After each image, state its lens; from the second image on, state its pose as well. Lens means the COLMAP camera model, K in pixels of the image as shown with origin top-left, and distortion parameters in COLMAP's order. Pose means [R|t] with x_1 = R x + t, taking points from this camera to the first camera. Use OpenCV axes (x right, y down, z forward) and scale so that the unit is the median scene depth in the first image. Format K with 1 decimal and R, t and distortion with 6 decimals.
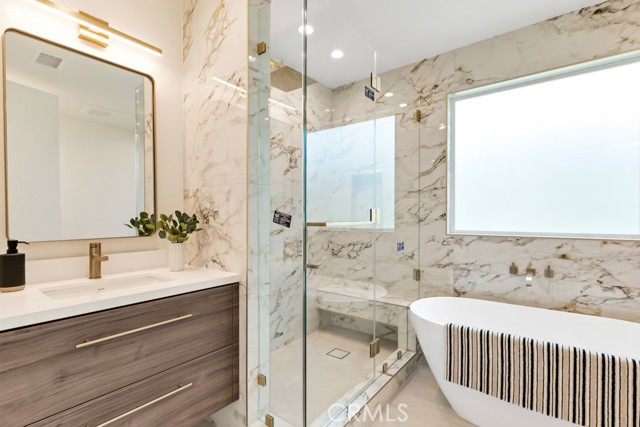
lens RADIAL K [[302.3, 0, 320.0], [0, 302.3, 217.0], [0, 0, 1]] dist [0.002689, -0.000055]
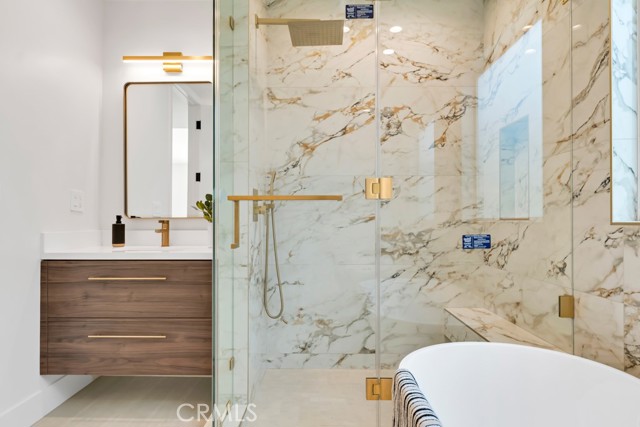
lens RADIAL K [[389.8, 0, 320.0], [0, 389.8, 213.5], [0, 0, 1]] dist [-0.000440, -0.000116]
pose [[0.595201, -0.015379, -0.803429, 0.615478], [0.002621, 0.999849, -0.017197, 0.051041], [0.803572, 0.008129, 0.595152, 0.302233]]
